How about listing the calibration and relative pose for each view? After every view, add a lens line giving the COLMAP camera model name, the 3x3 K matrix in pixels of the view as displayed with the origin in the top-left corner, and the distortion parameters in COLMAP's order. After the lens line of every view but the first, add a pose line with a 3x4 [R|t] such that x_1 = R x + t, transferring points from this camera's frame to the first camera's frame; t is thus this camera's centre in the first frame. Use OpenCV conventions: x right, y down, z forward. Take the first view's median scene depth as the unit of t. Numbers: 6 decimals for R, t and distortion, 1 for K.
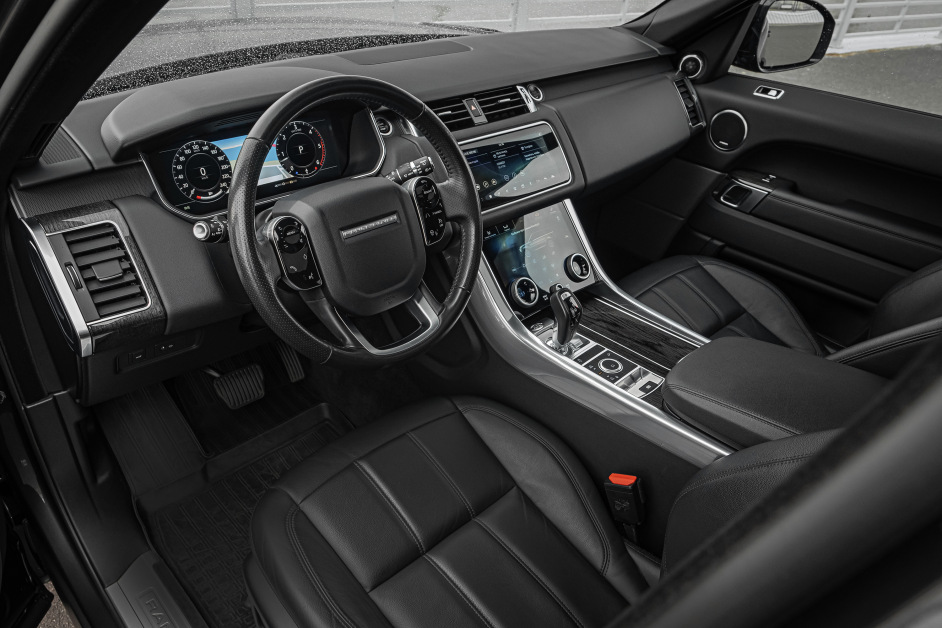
lens RADIAL K [[684.8, 0, 442.3], [0, 684.8, 326.7], [0, 0, 1]] dist [-0.014762, -0.003159]
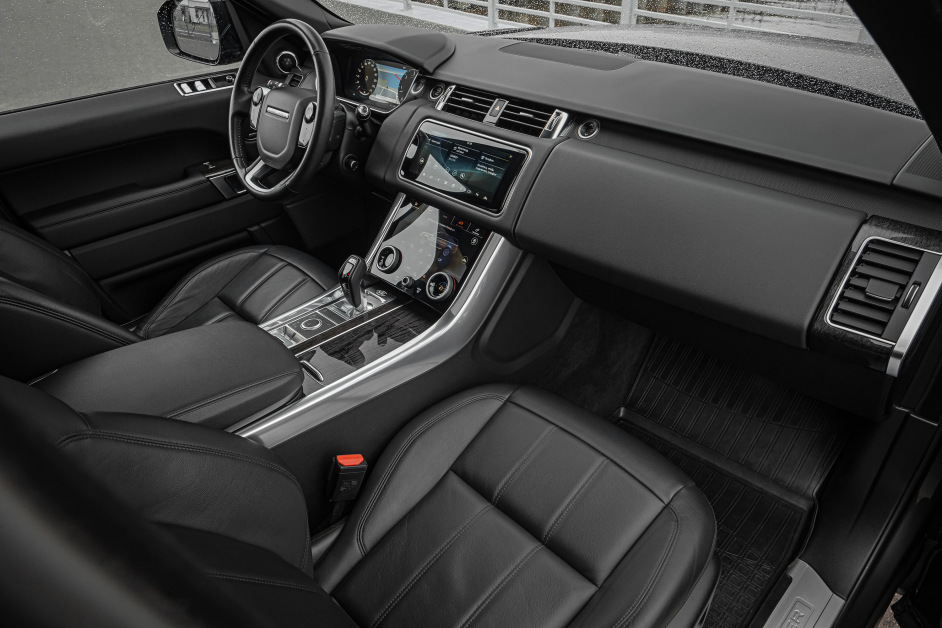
lens RADIAL K [[637.8, 0, 471.0], [0, 637.8, 314.0], [0, 0, 1]] dist [-0.006818, -0.004986]
pose [[0.020919, 0.510243, -0.859776, 1.118483], [-0.518763, 0.740679, 0.426942, -0.524062], [0.854662, 0.437088, 0.280190, 0.913395]]
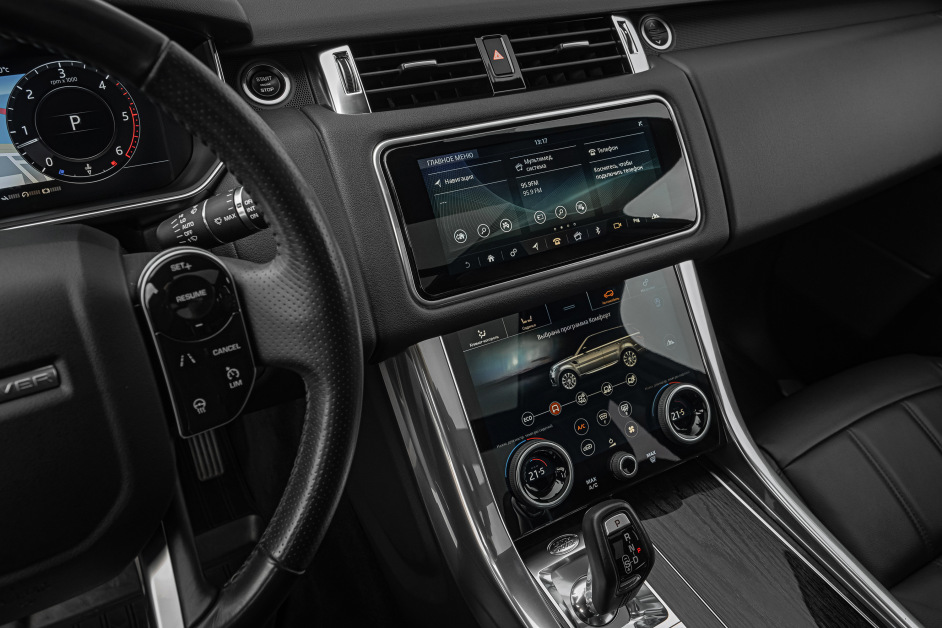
lens RADIAL K [[740.0, 0, 471.0], [0, 740.0, 314.0], [0, 0, 1]] dist [-0.019009, -0.006689]
pose [[0.973546, 0.139765, -0.180762, 0.157733], [-0.130334, 0.989460, 0.063099, -0.191319], [0.187676, -0.037870, 0.981501, 0.541075]]
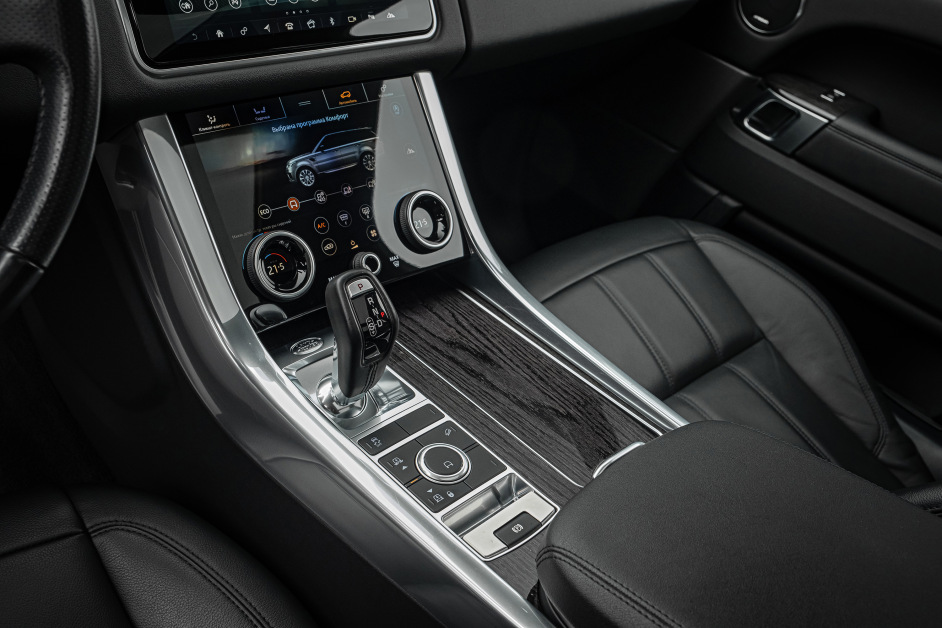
lens RADIAL K [[962.7, 0, 469.7], [0, 962.7, 302.3], [0, 0, 1]] dist [-0.019571, -0.001824]
pose [[0.987081, 0.106450, 0.119745, 0.177783], [-0.109689, 0.993749, 0.020772, -0.056284], [-0.116785, -0.033638, 0.992587, 0.401319]]
